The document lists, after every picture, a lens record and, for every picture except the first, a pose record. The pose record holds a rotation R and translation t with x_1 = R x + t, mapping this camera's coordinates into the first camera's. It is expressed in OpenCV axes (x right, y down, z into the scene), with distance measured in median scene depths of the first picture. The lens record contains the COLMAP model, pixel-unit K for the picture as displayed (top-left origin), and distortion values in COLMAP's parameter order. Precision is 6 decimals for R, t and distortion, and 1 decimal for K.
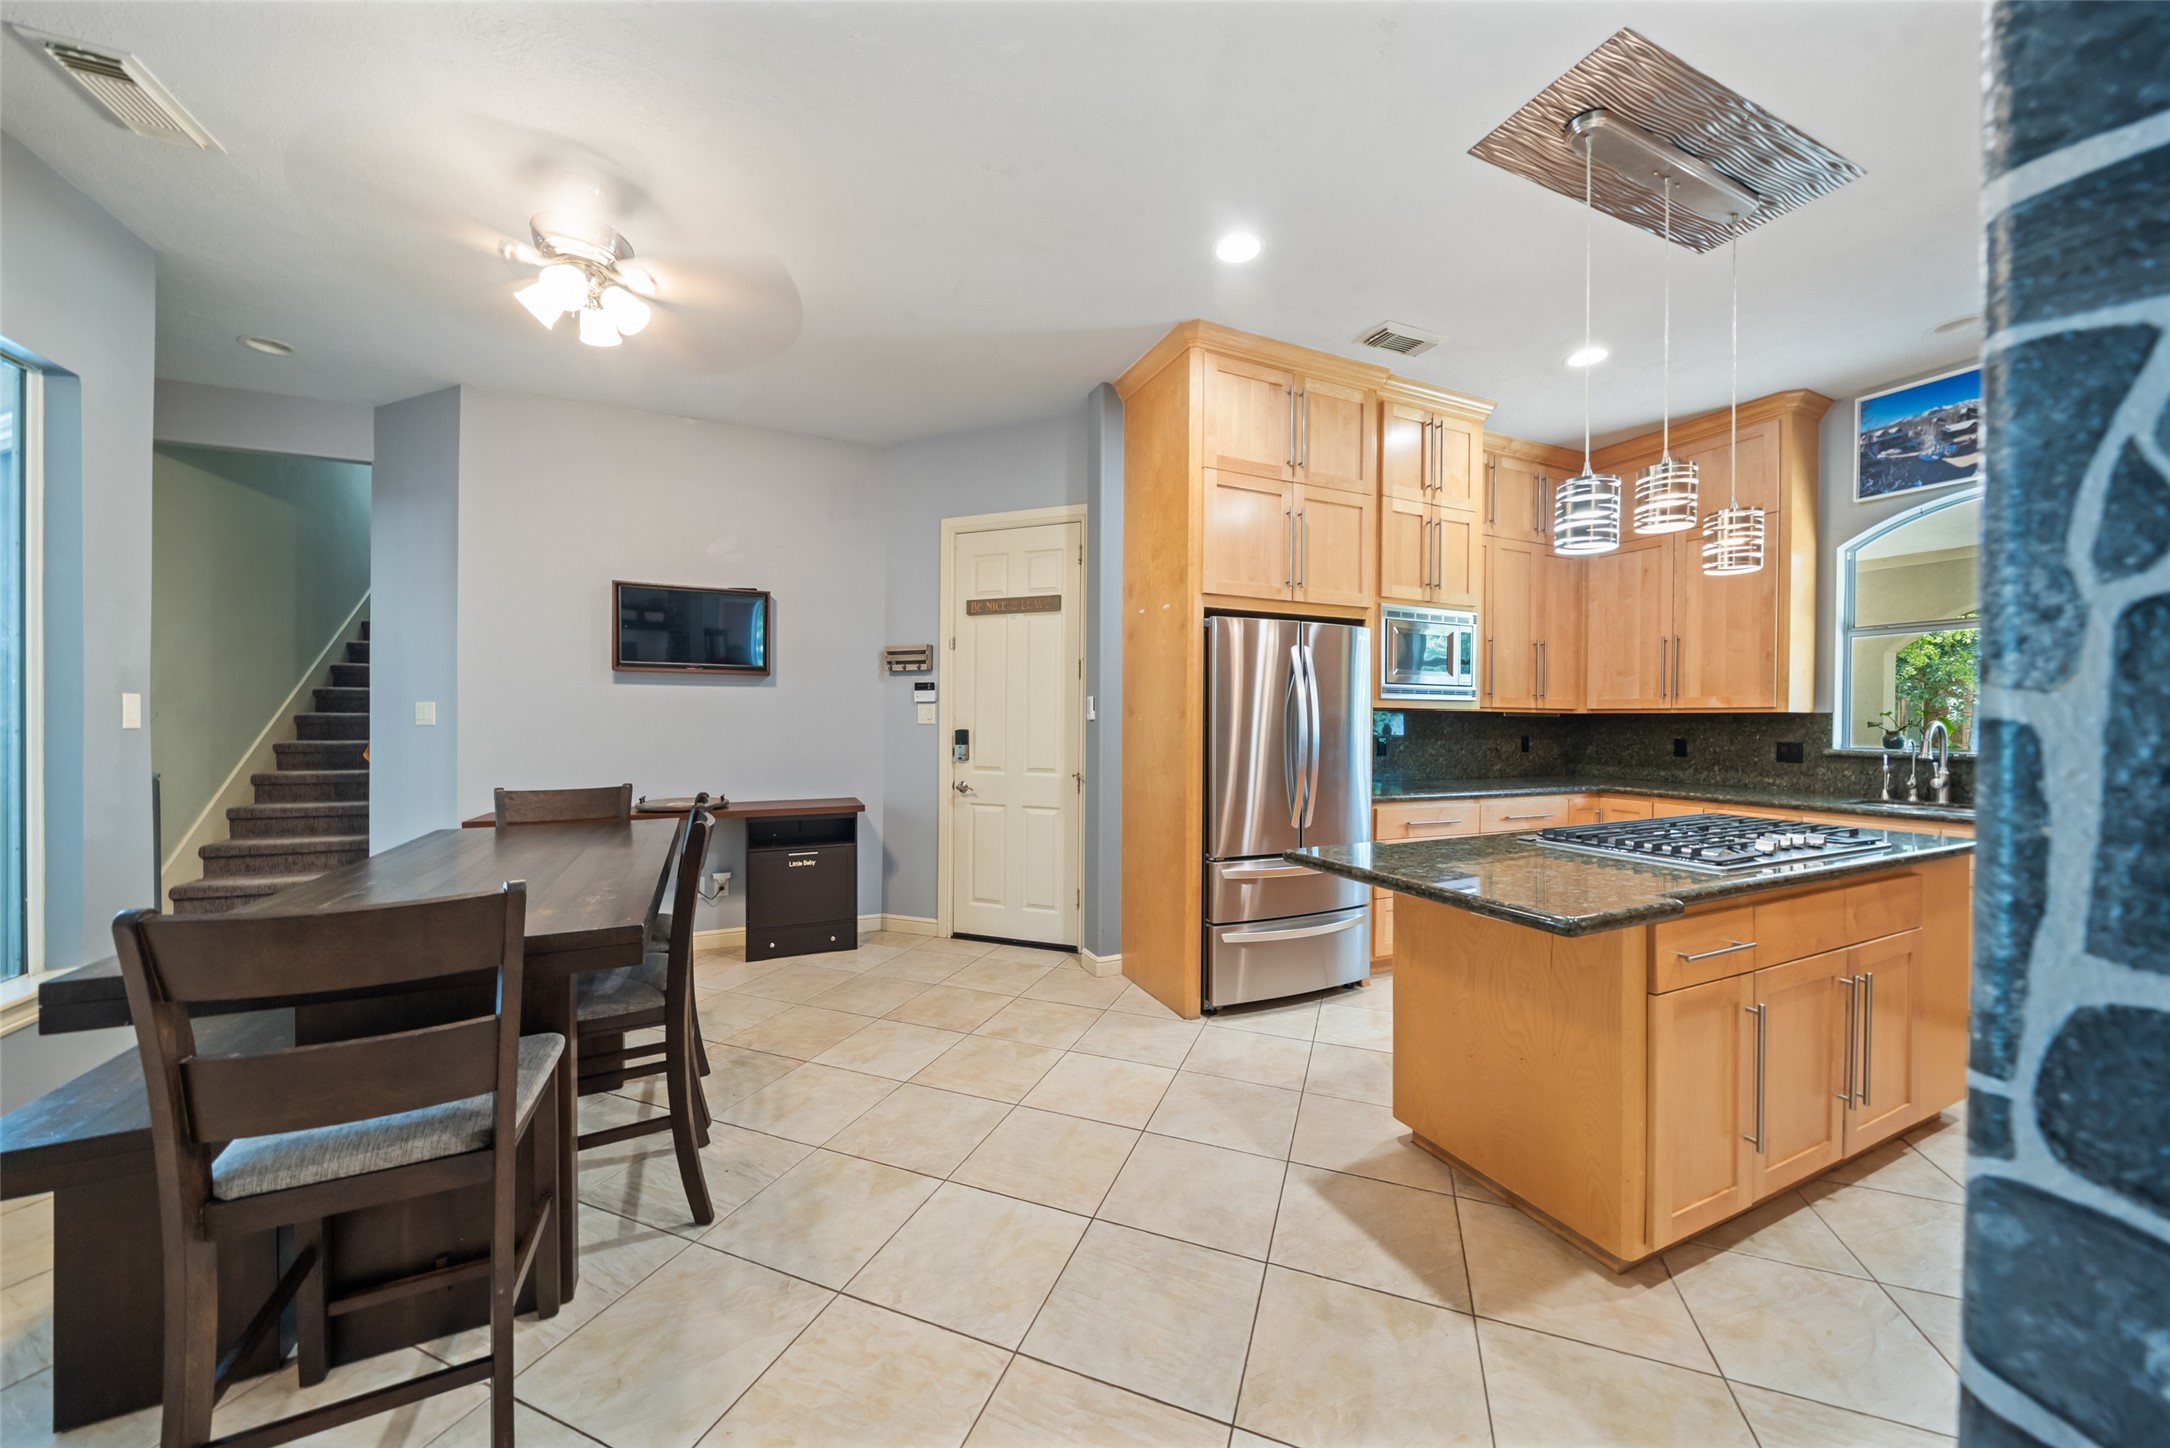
lens RADIAL K [[768.3, 0, 1097.0], [0, 768.3, 724.8], [0, 0, 1]] dist [-0.000640, -0.000061]
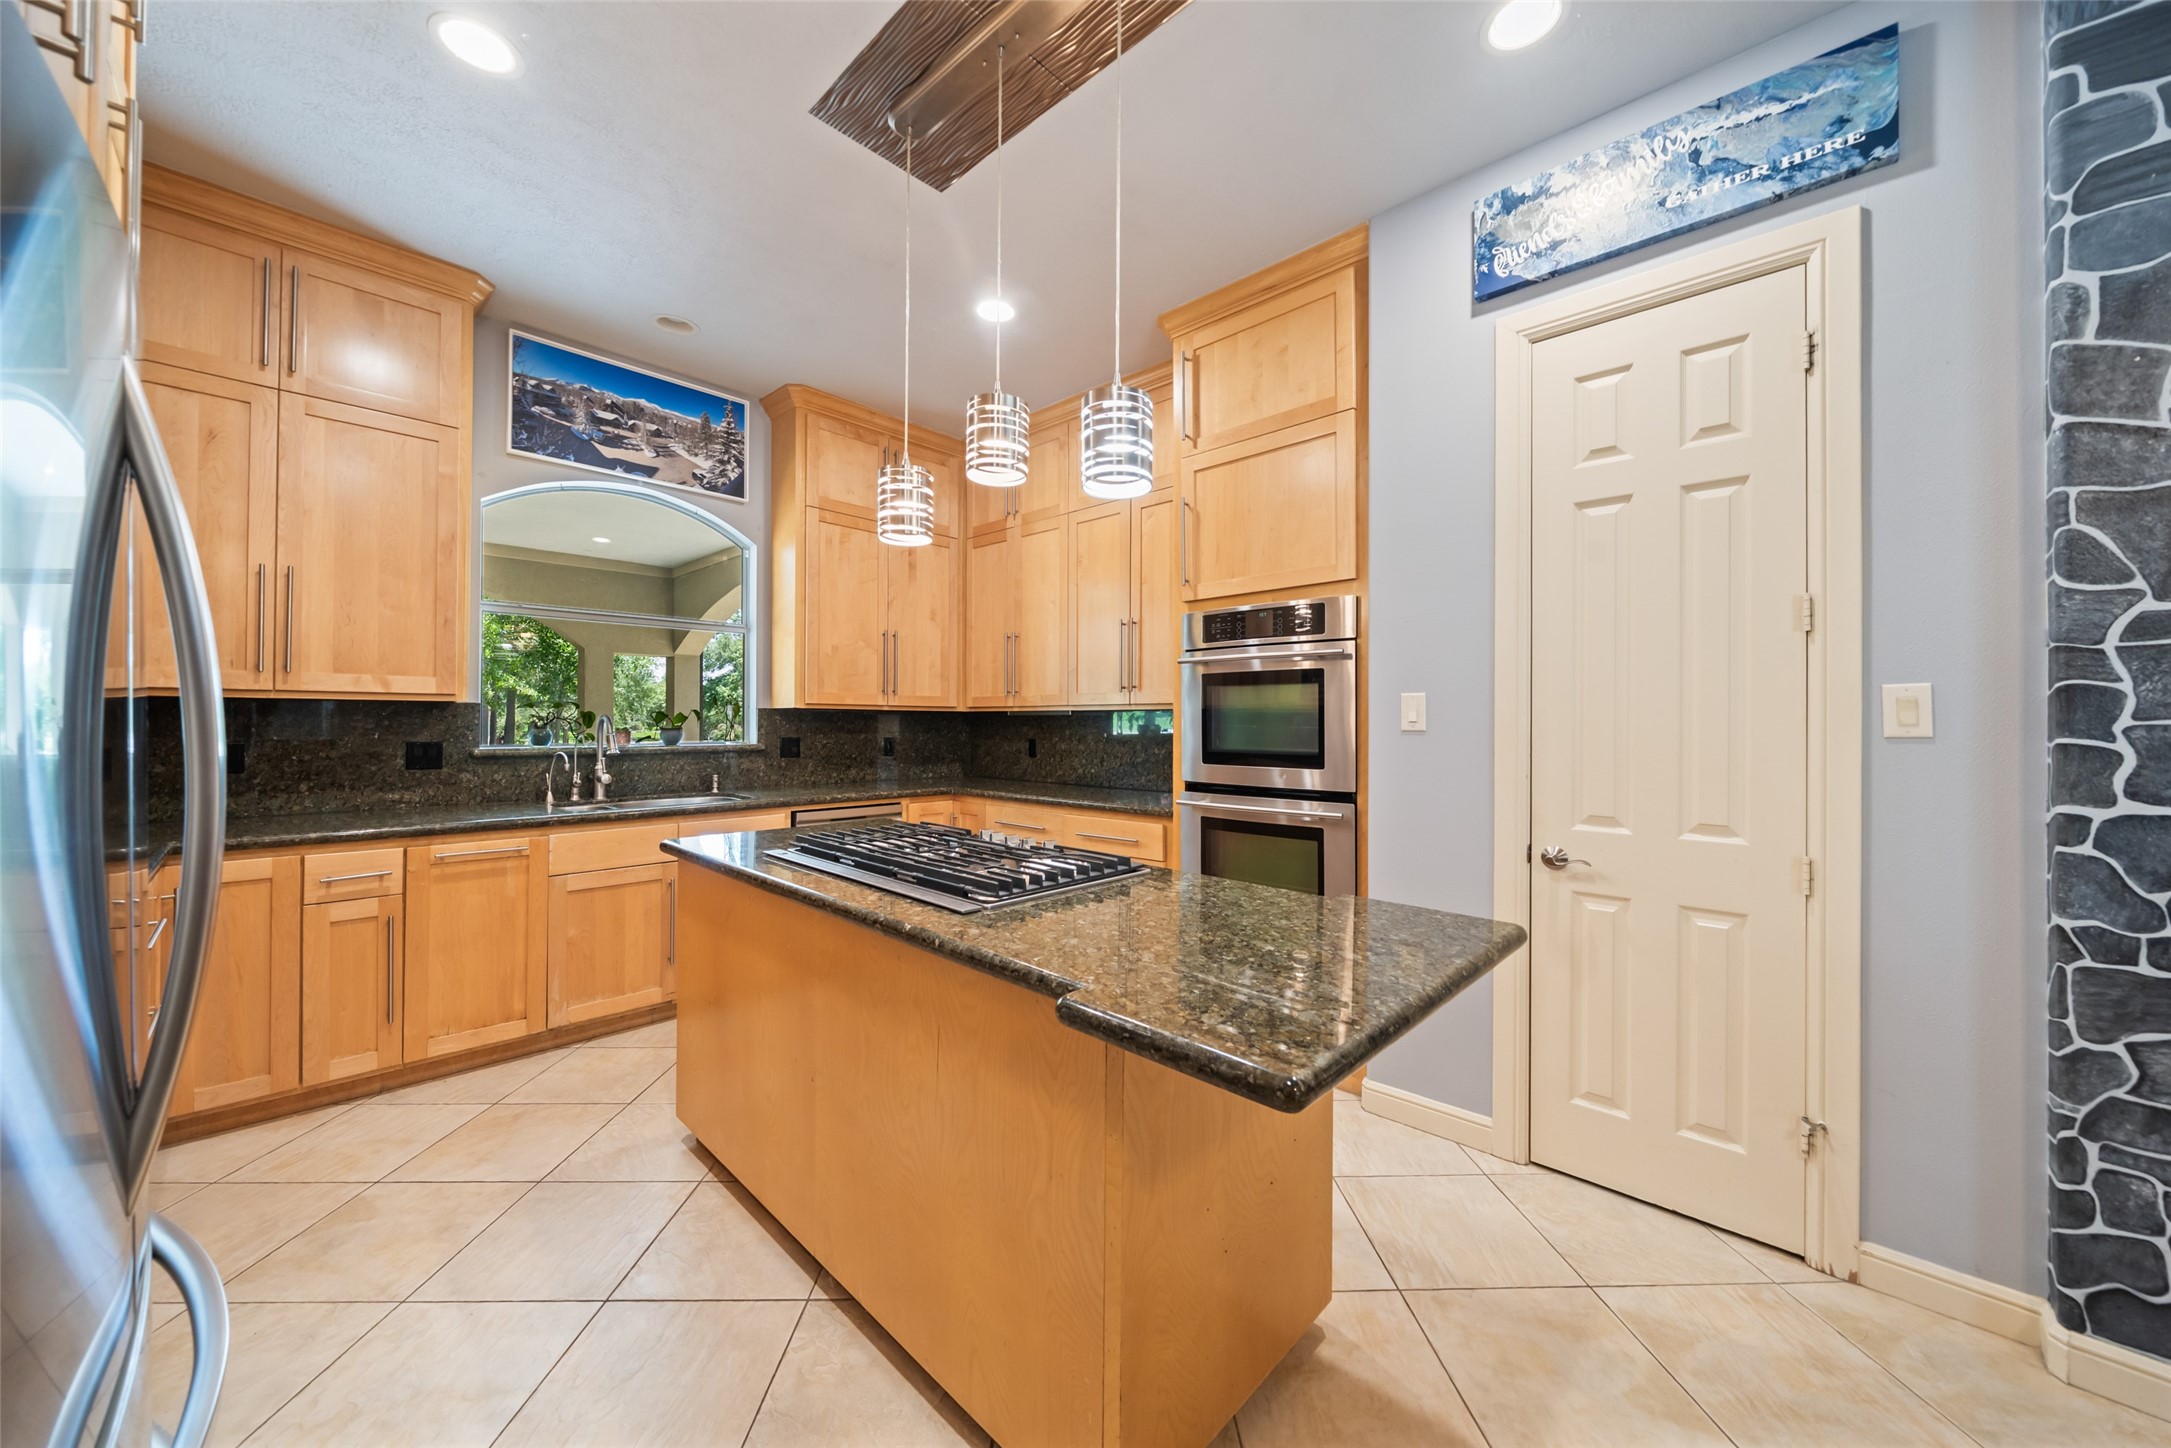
lens RADIAL K [[768.7, 0, 1091.0], [0, 768.7, 721.5], [0, 0, 1]] dist [-0.000640, -0.000061]
pose [[-0.379140, -0.013673, 0.925238, -0.030256], [-0.005256, 0.999907, 0.012622, -0.010390], [-0.925324, -0.000078, -0.379176, 0.747047]]
